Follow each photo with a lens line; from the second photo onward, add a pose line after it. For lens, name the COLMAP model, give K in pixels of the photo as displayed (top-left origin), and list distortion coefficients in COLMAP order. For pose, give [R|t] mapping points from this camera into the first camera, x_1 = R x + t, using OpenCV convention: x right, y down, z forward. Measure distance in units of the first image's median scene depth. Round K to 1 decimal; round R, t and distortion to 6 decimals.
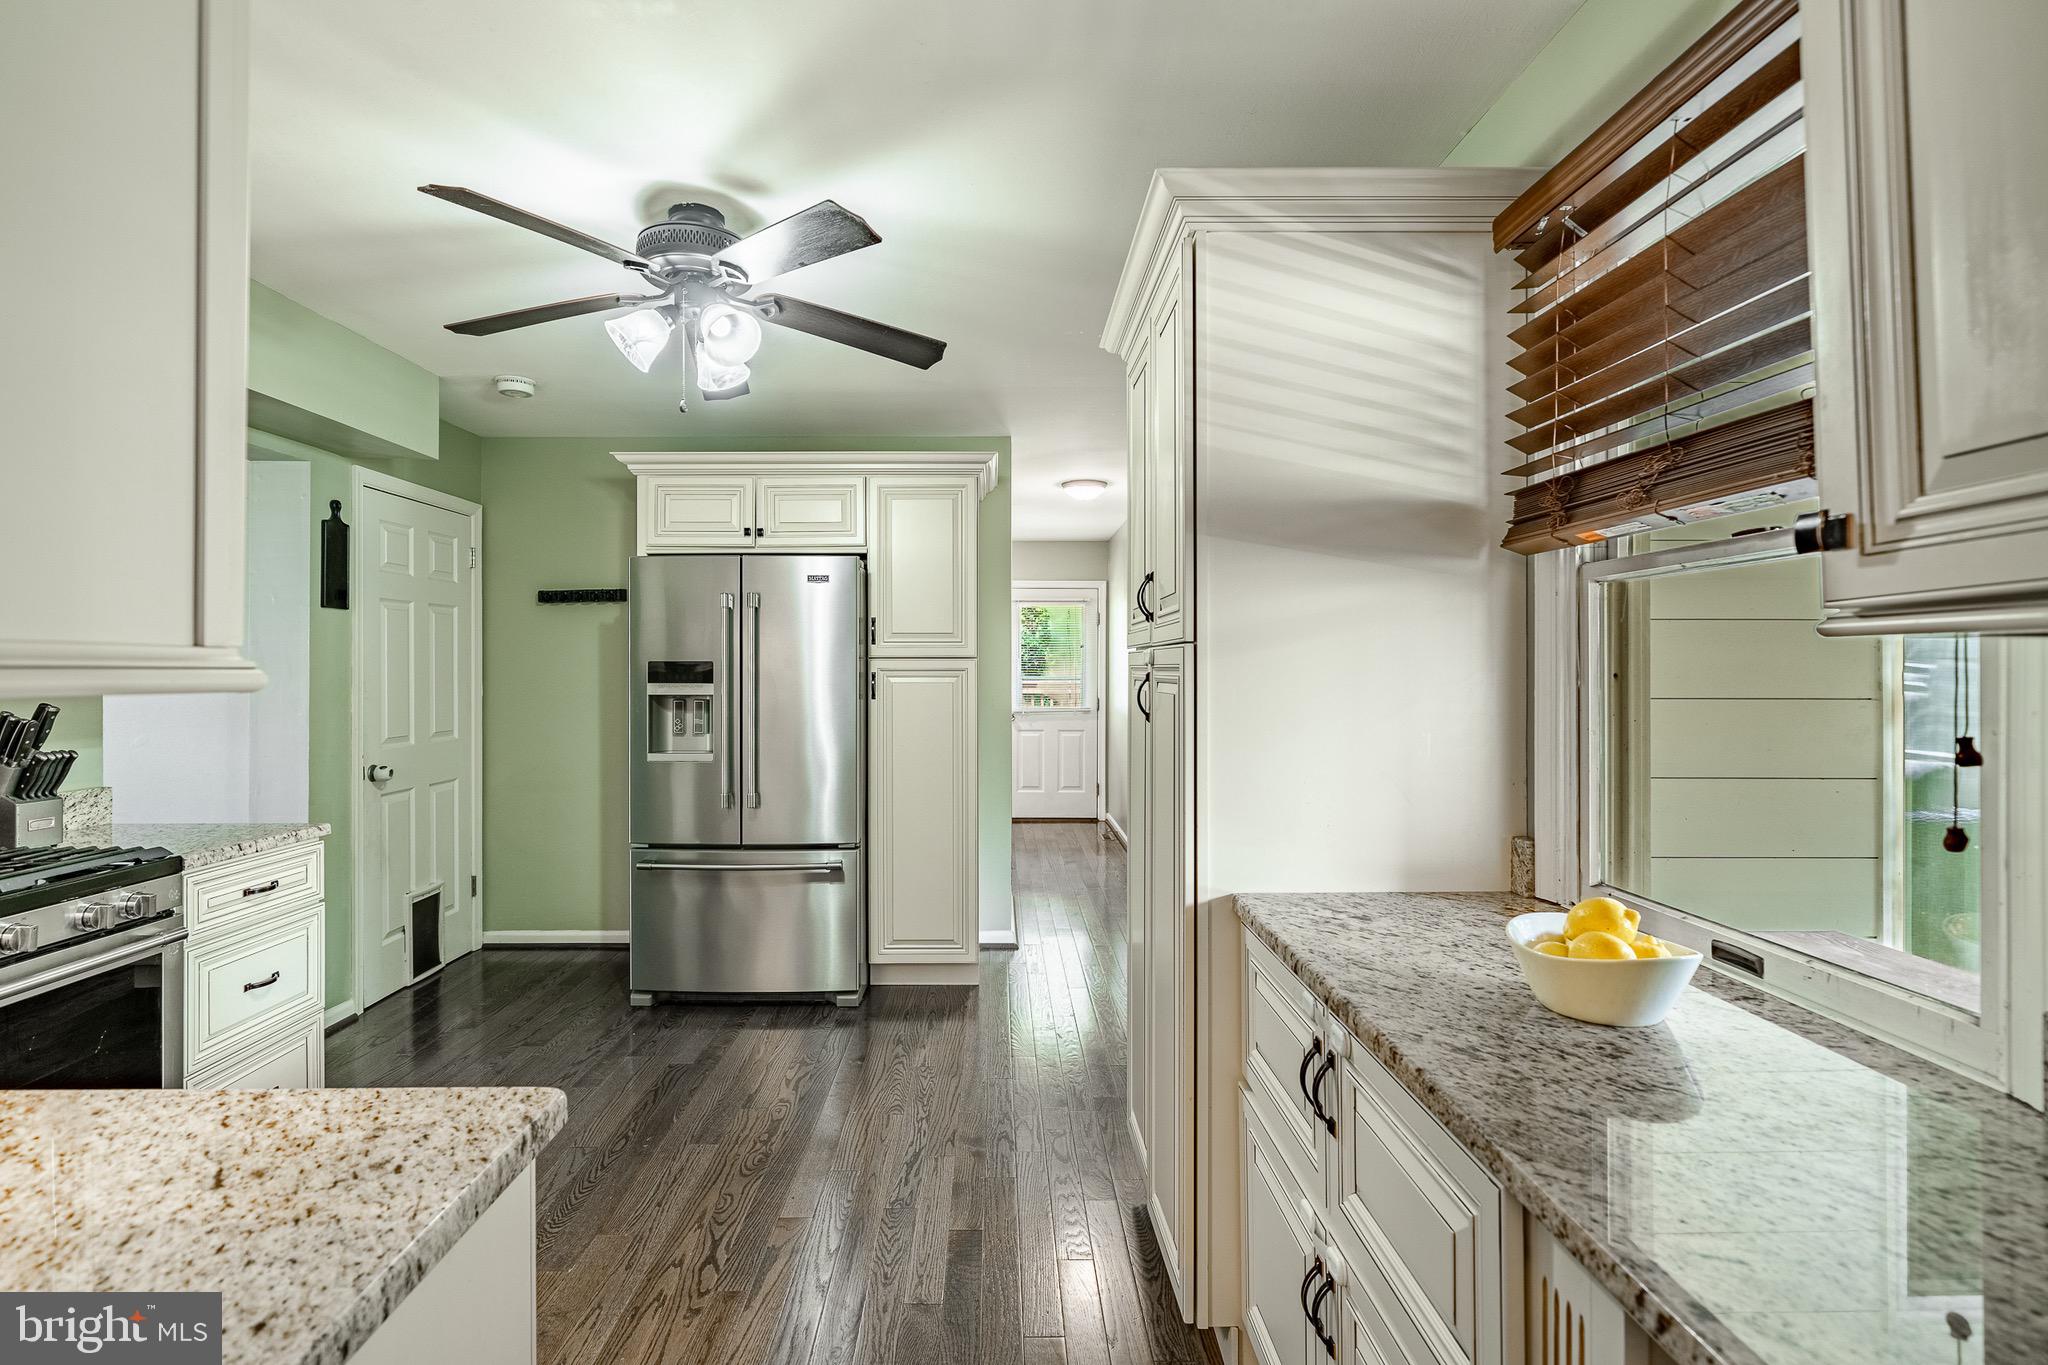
lens RADIAL K [[948.3, 0, 995.8], [0, 948.3, 683.7], [0, 0, 1]] dist [0.002600, 0.001380]
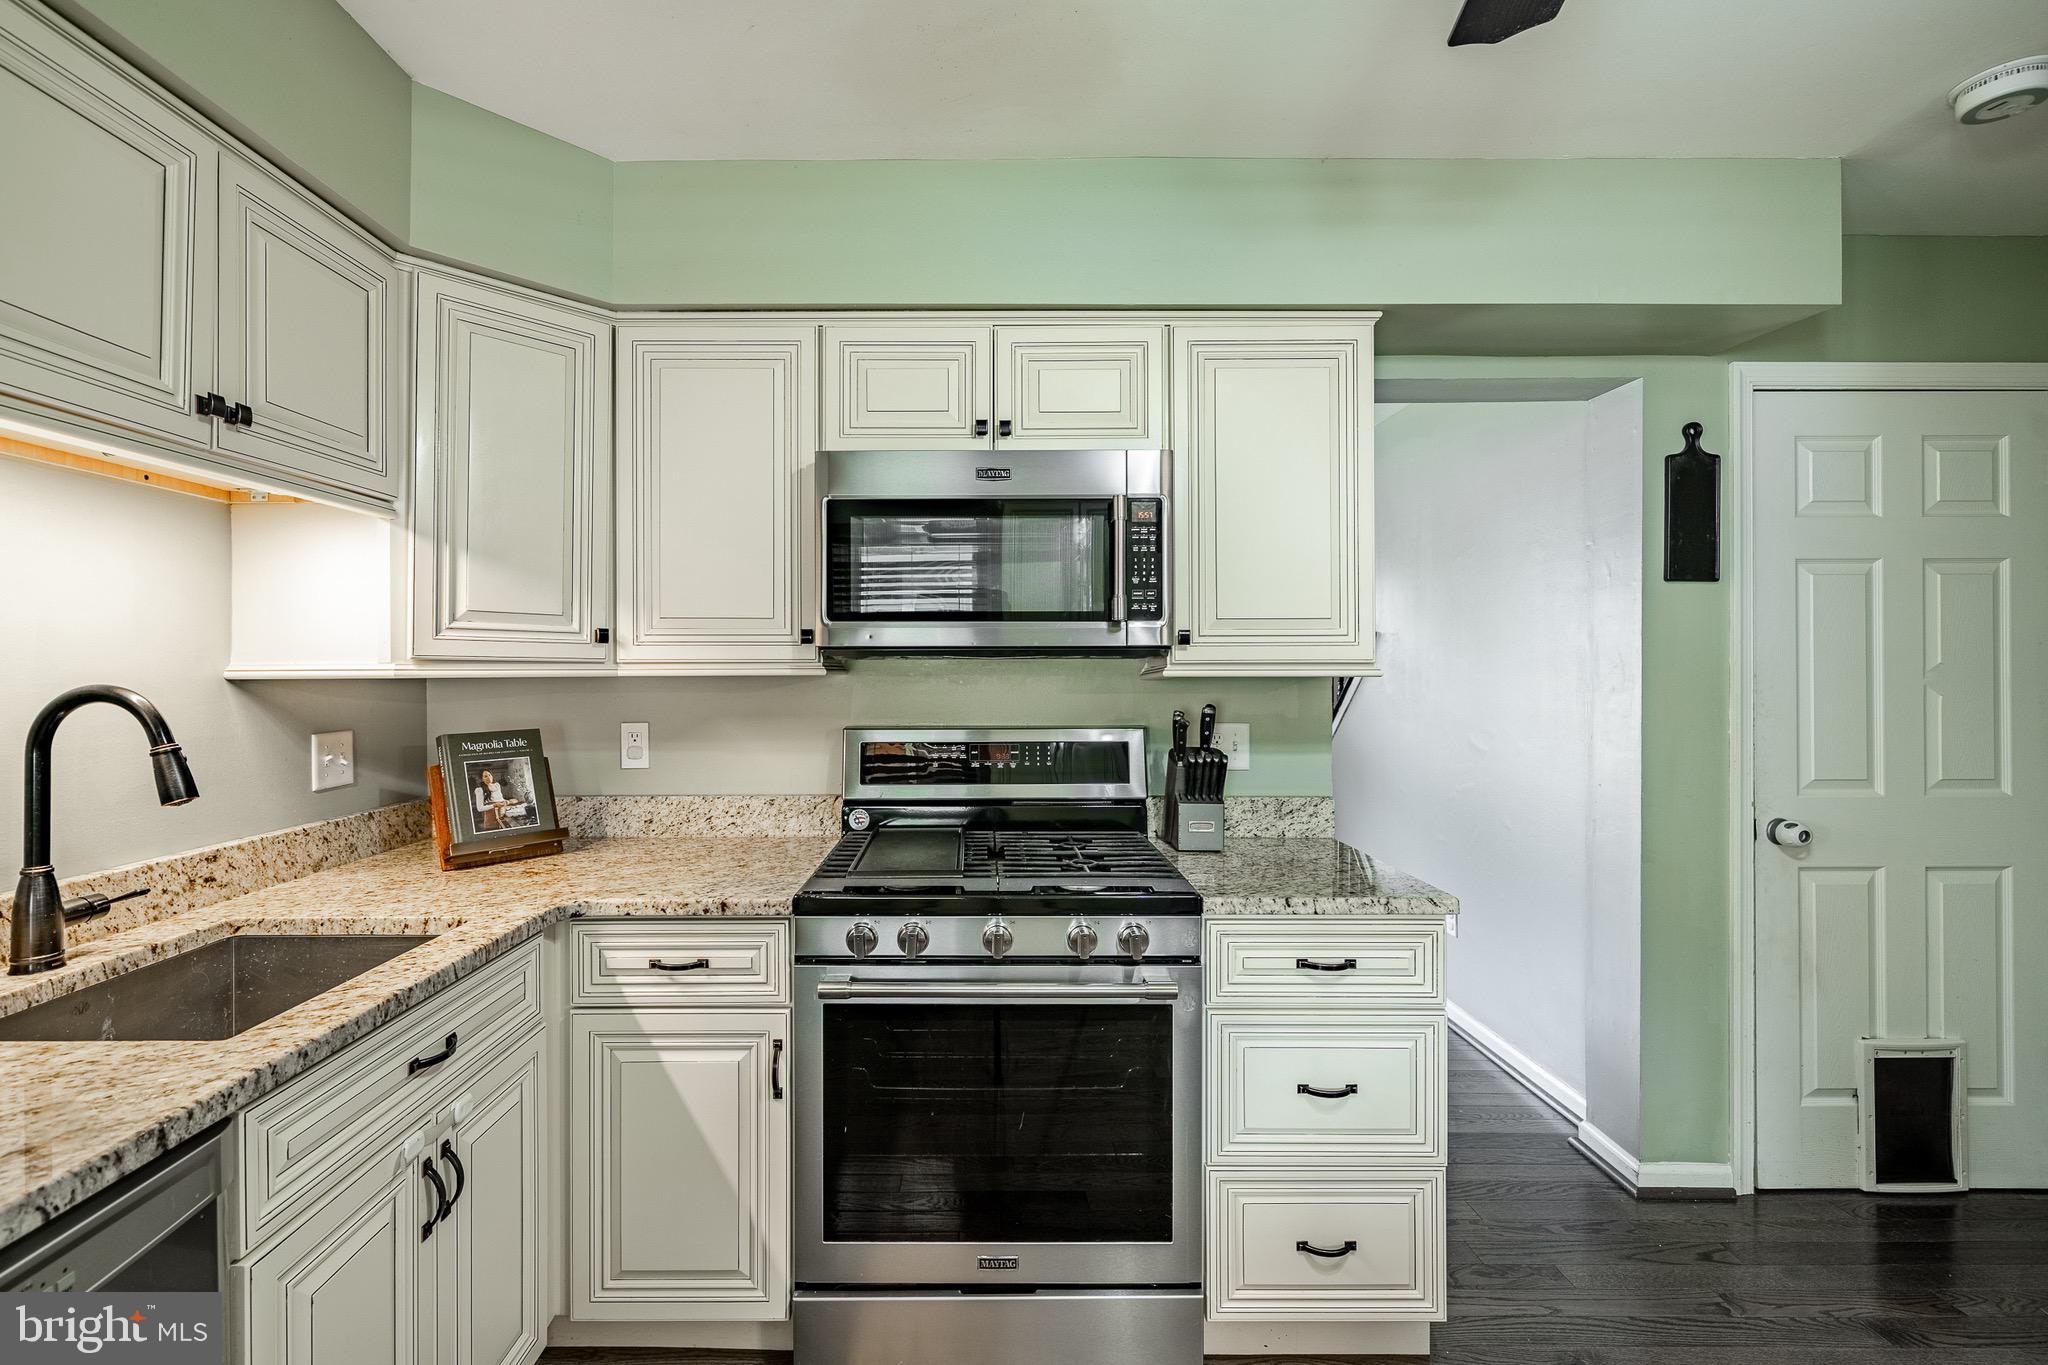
lens RADIAL K [[911.2, 0, 1008.9], [0, 911.2, 667.8], [0, 0, 1]] dist [-0.000336, 0.000541]
pose [[-0.001587, 0.000821, -0.999998, -0.038692], [-0.016427, 0.999865, 0.000847, -0.009539], [0.999864, 0.016428, -0.001574, 0.511809]]
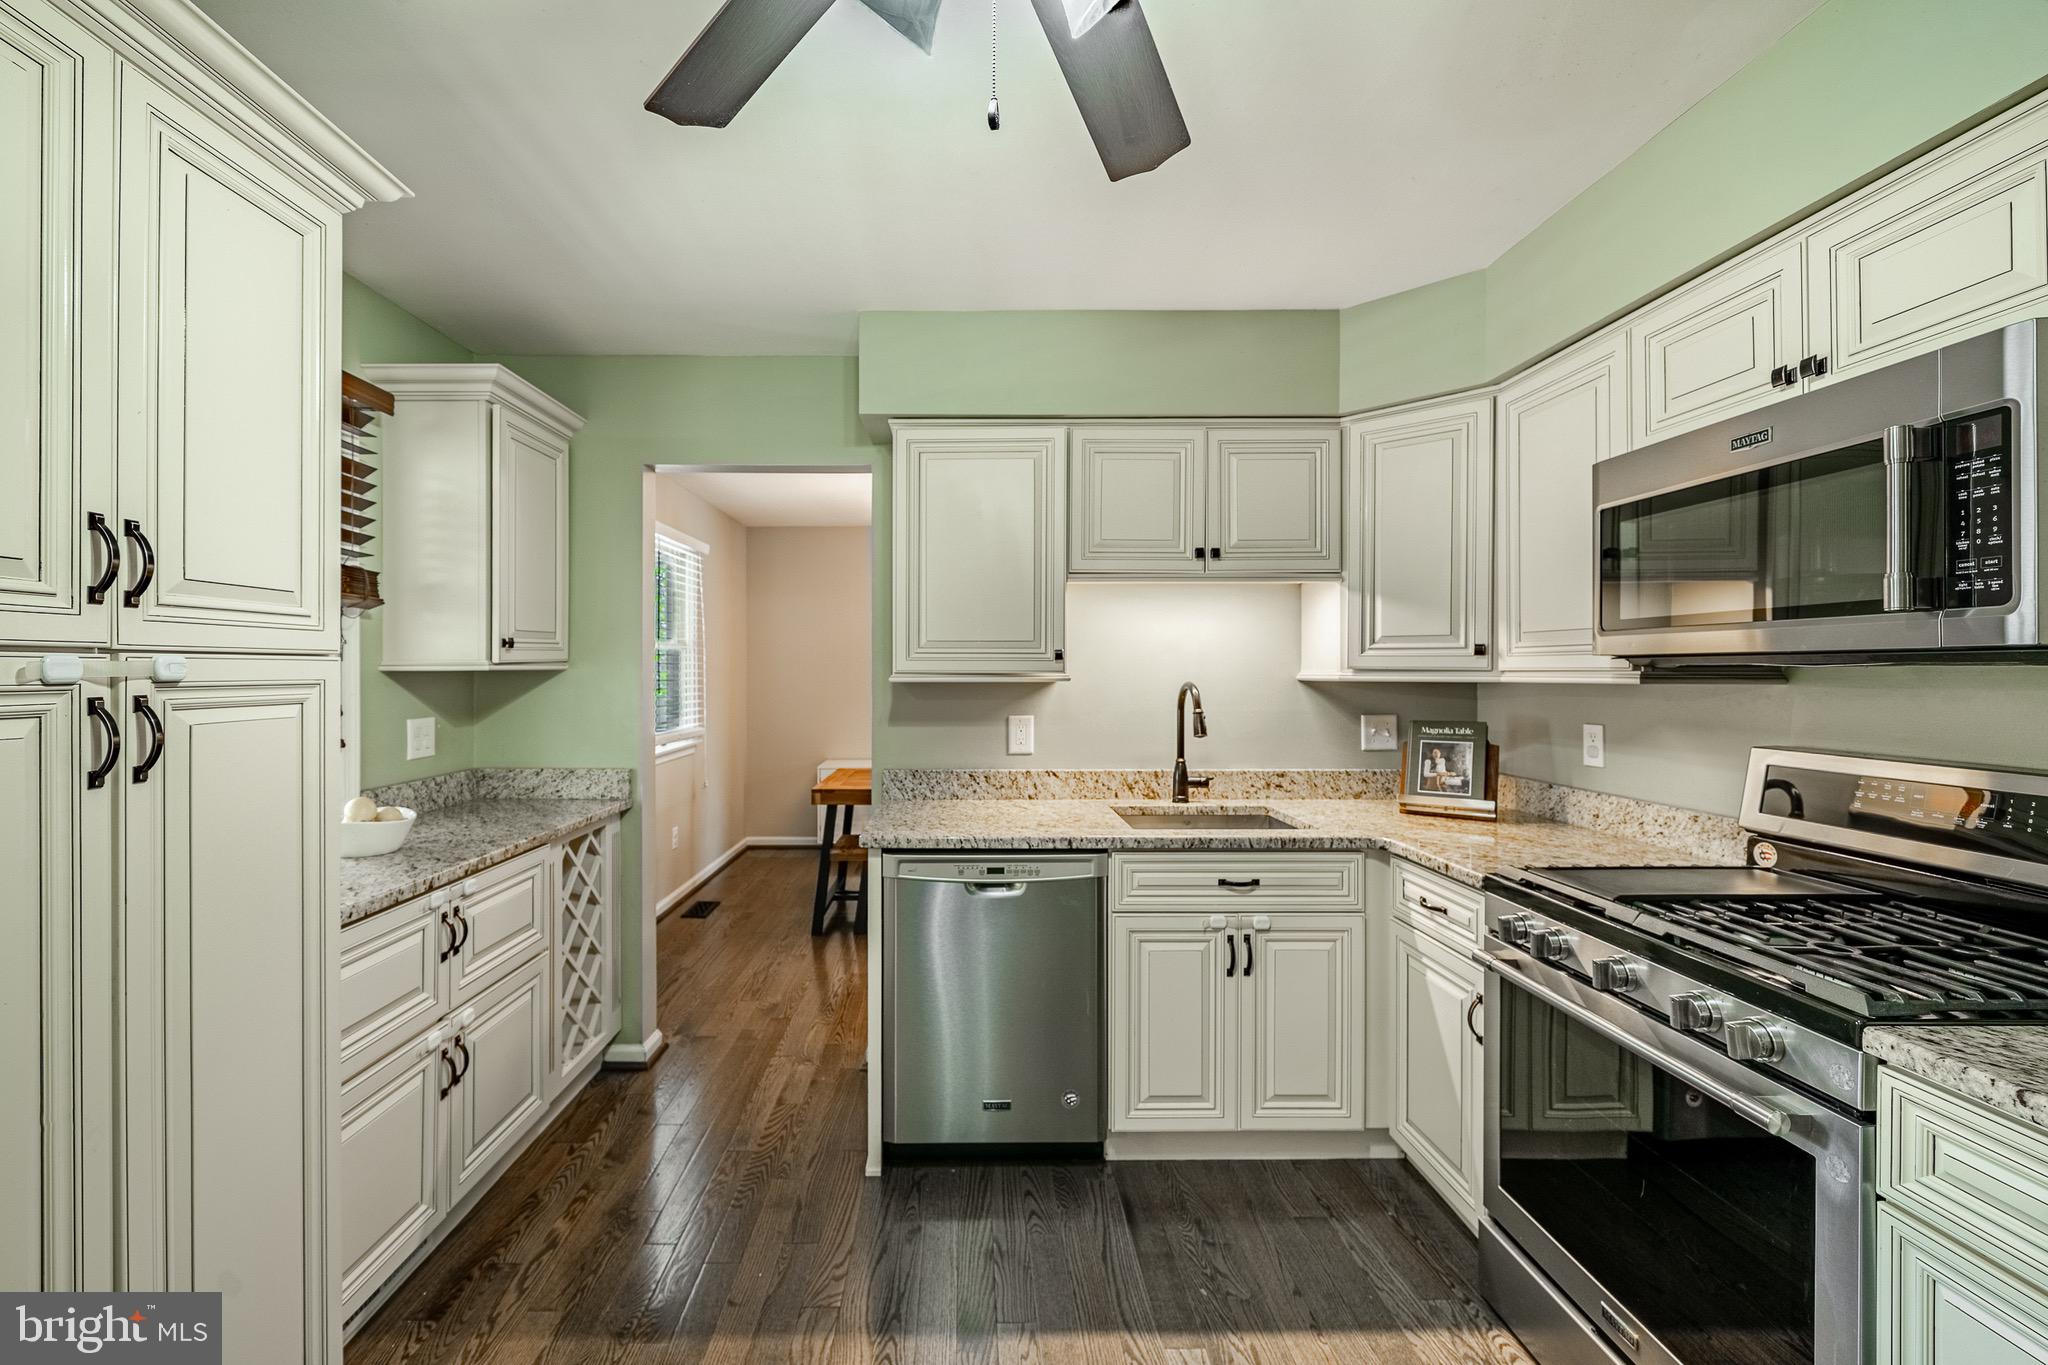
lens RADIAL K [[850.0, 0, 970.7], [0, 850.0, 681.0], [0, 0, 1]] dist [-0.000445, -0.000497]
pose [[-0.999989, 0.003177, 0.003377, -0.205582], [0.003280, 0.999516, 0.030923, -0.021952], [-0.003277, 0.030934, -0.999516, 0.915036]]
